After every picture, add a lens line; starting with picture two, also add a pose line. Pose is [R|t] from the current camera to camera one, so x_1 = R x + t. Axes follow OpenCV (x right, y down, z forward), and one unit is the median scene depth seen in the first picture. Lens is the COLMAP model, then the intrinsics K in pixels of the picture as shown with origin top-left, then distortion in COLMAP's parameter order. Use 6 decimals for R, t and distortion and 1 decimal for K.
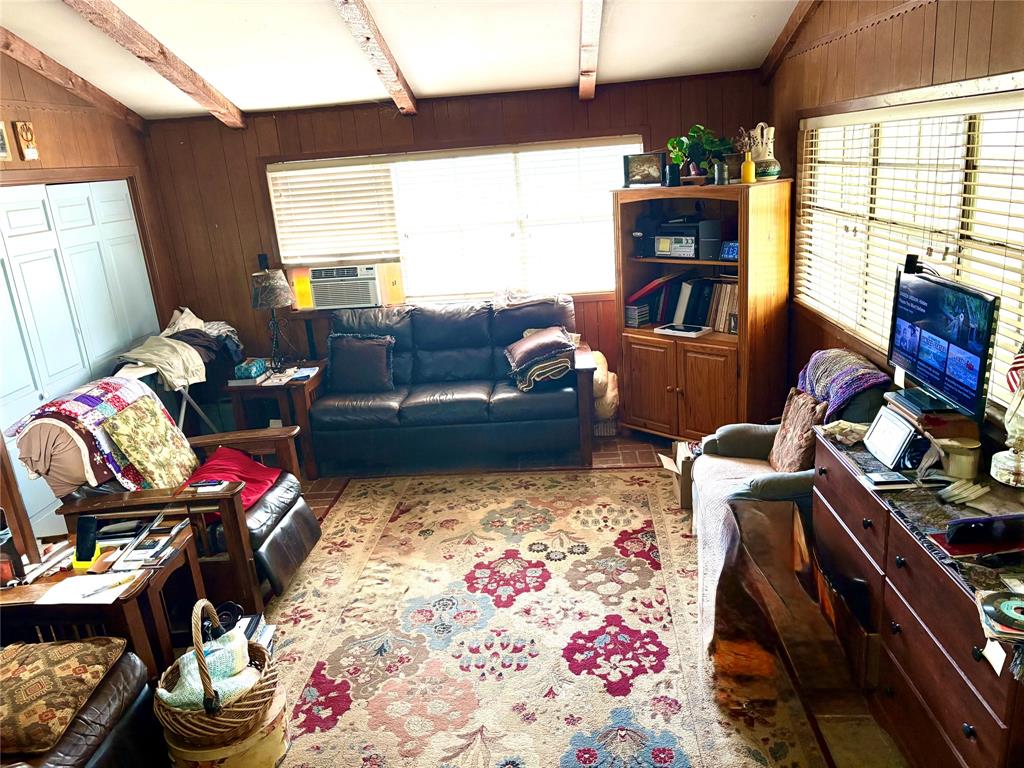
lens RADIAL K [[777.2, 0, 513.4], [0, 777.2, 383.0], [0, 0, 1]] dist [0.053847, -0.036212]
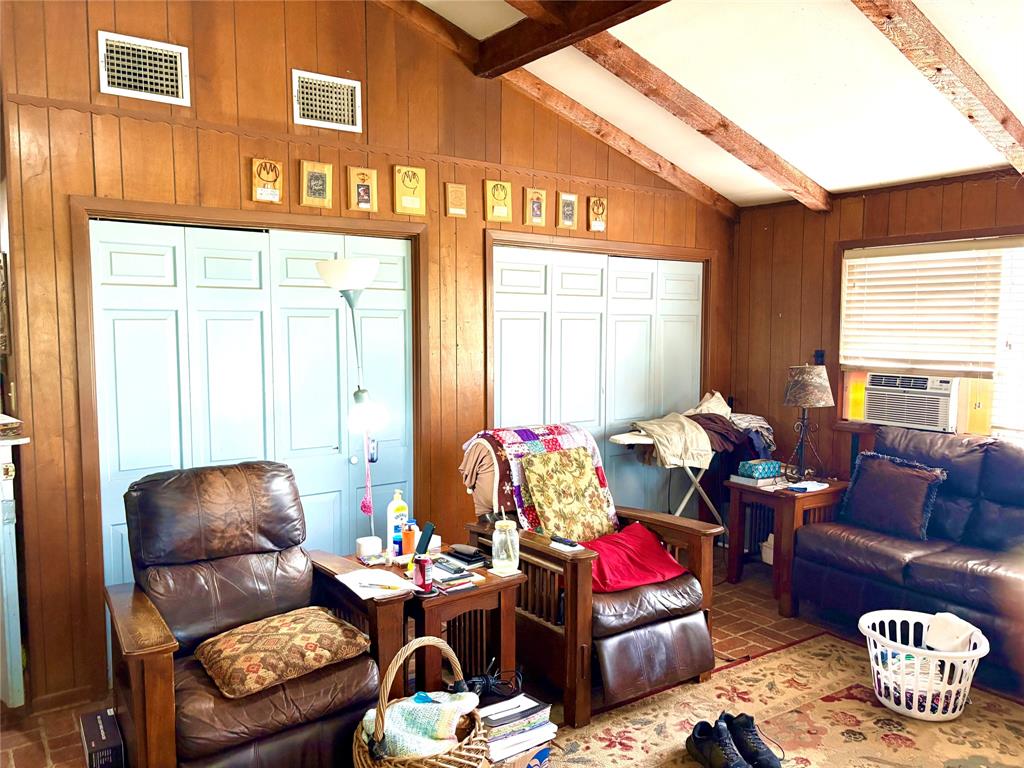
lens RADIAL K [[777.2, 0, 510.5], [0, 777.2, 388.9], [0, 0, 1]] dist [0.053847, -0.036212]
pose [[0.626493, 0.144239, -0.765964, 0.167557], [-0.272207, 0.961339, -0.041612, 0.009178], [0.730349, 0.234570, 0.641535, 0.234085]]
